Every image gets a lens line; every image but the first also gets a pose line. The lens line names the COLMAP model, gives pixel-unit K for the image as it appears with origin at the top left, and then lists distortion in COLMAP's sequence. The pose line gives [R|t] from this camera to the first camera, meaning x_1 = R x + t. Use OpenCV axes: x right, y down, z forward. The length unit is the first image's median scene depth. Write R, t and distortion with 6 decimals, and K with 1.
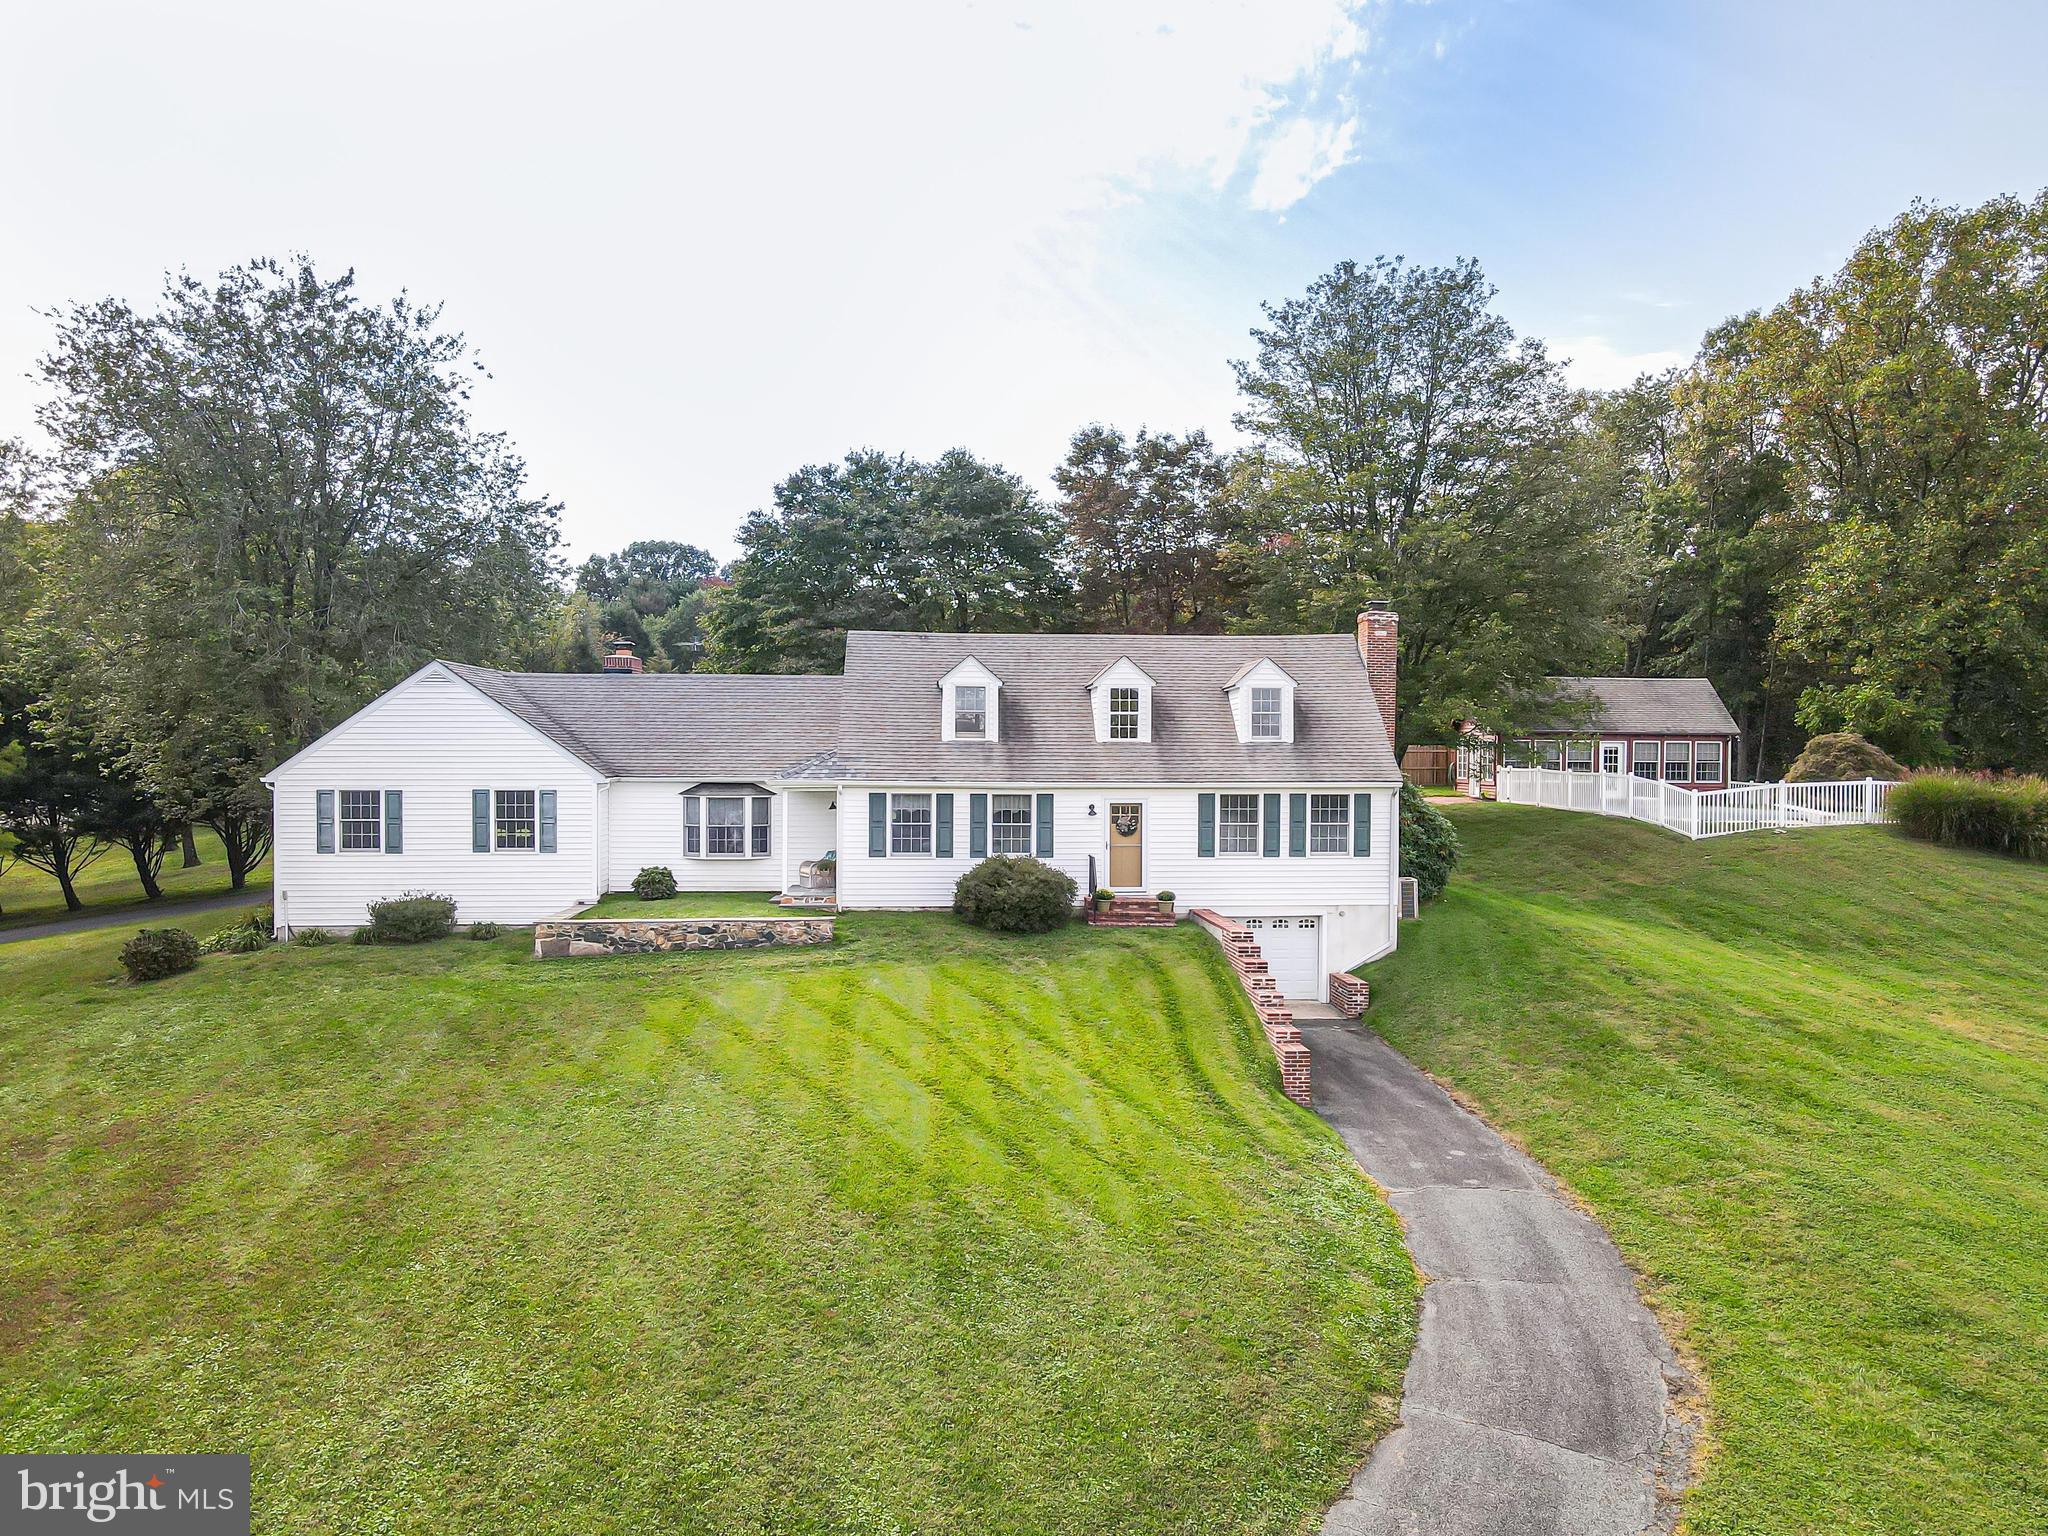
lens RADIAL K [[1508.7, 0, 1024.0], [0, 1508.7, 768.0], [0, 0, 1]] dist [-0.000889, 0.000715]
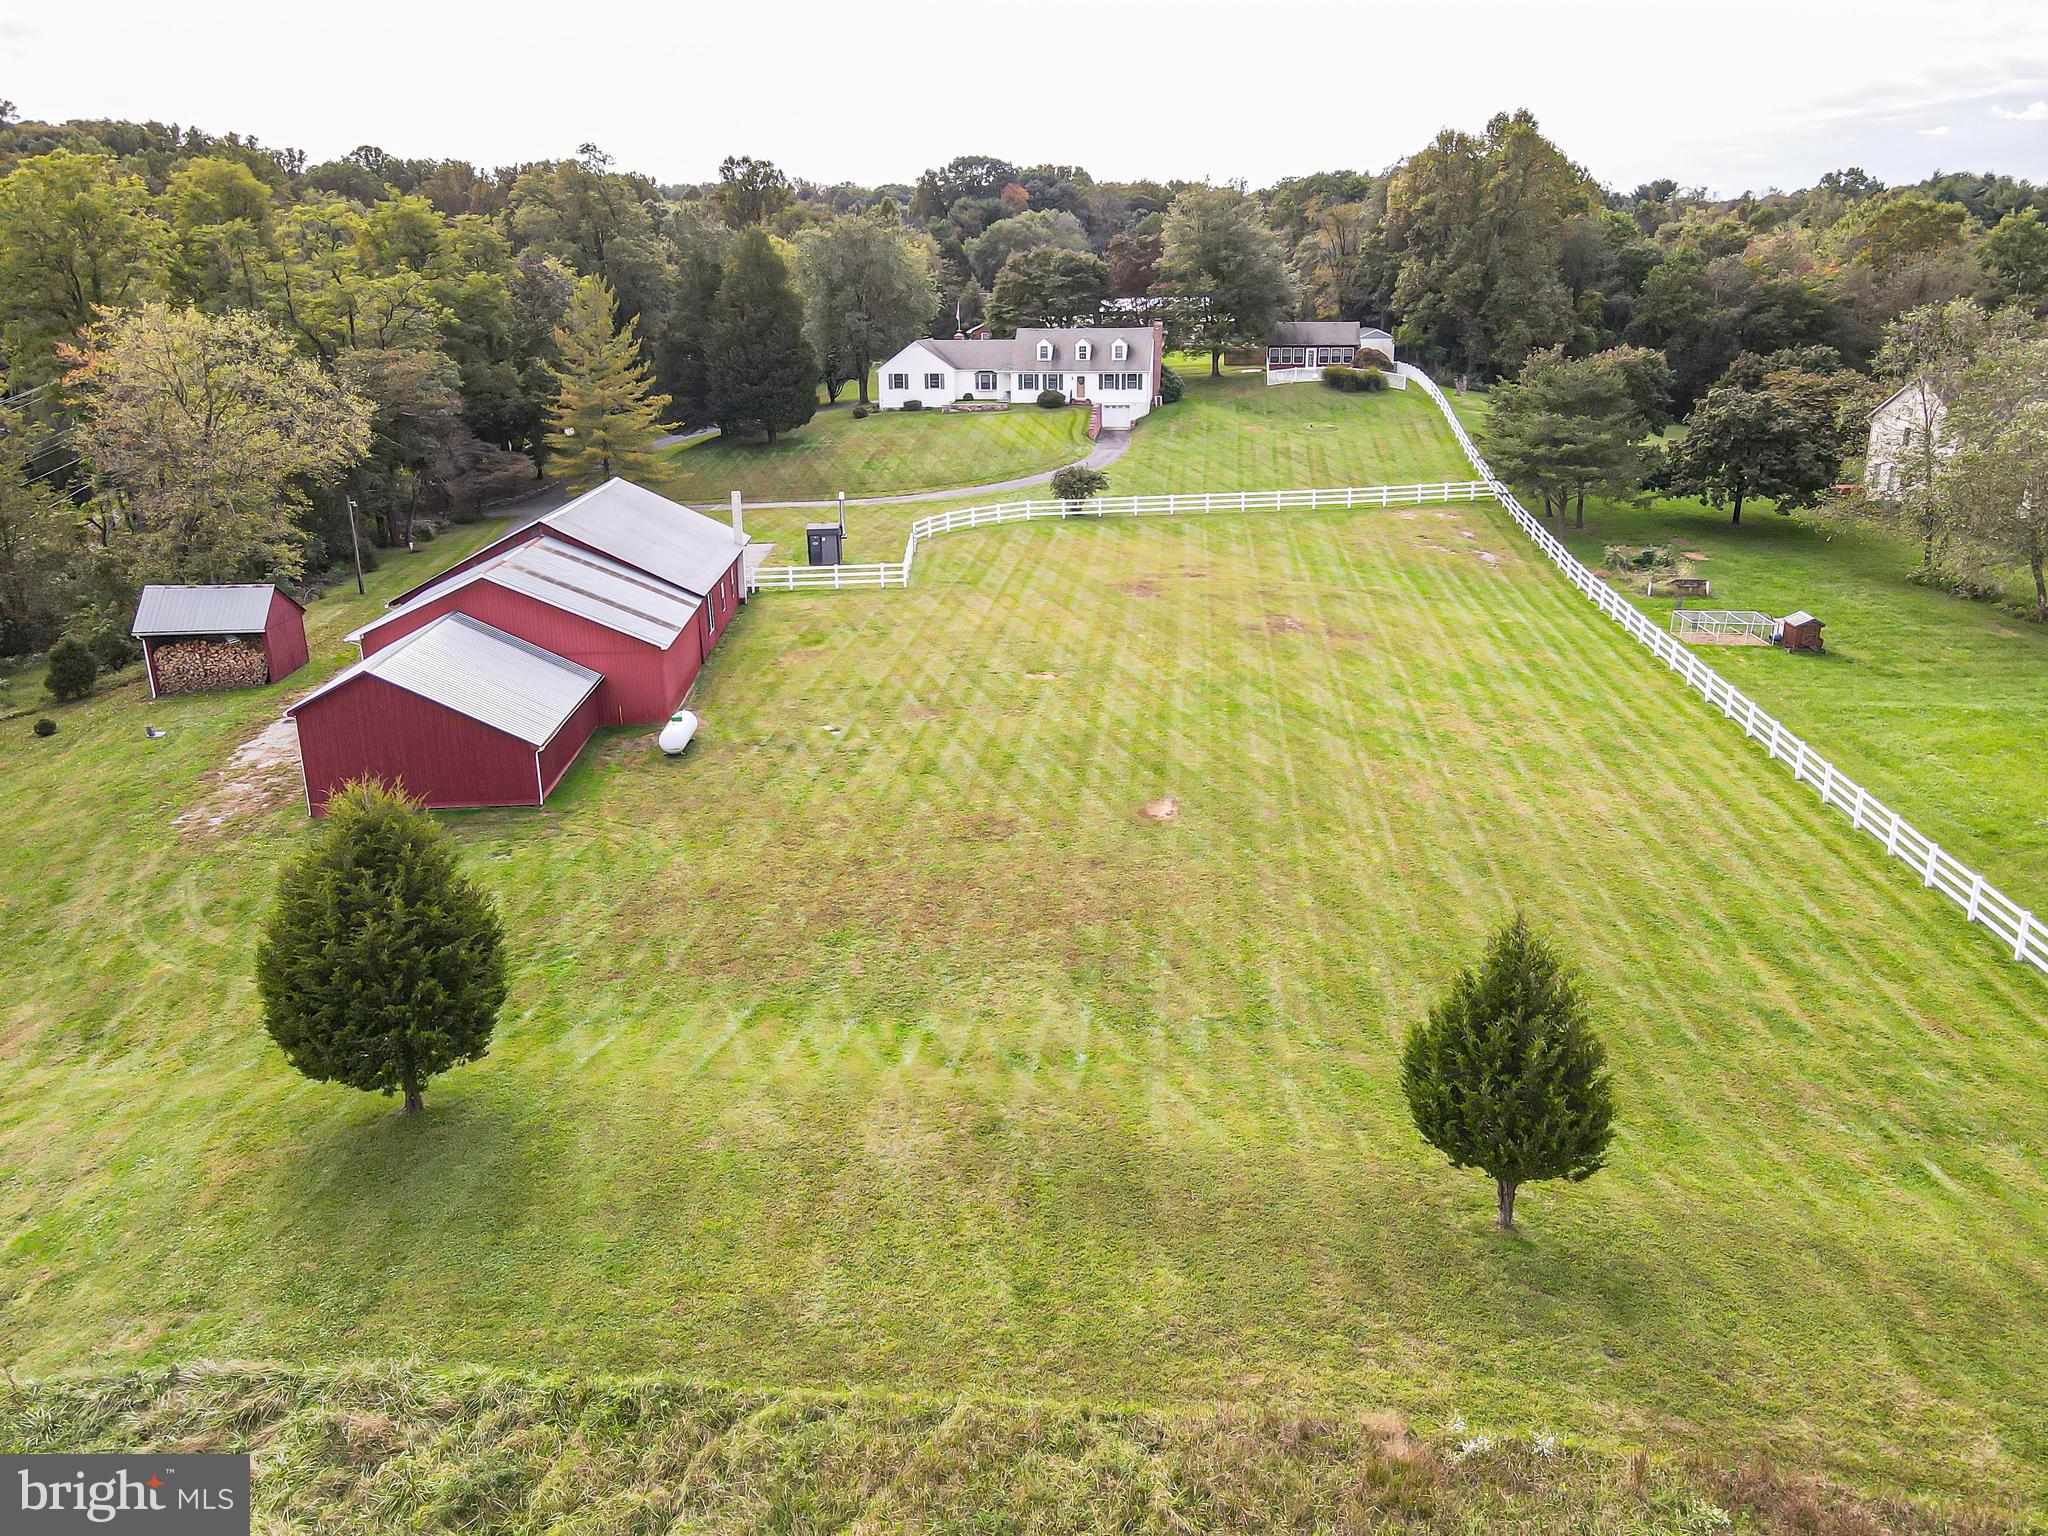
lens RADIAL K [[1508.7, 0, 1024.0], [0, 1508.7, 768.0], [0, 0, 1]] dist [-0.000889, 0.000715]
pose [[0.977537, 0.050210, -0.204695, 0.794655], [0.011123, 0.957565, 0.288004, -0.136781], [0.210470, -0.283812, 0.935496, -3.094513]]
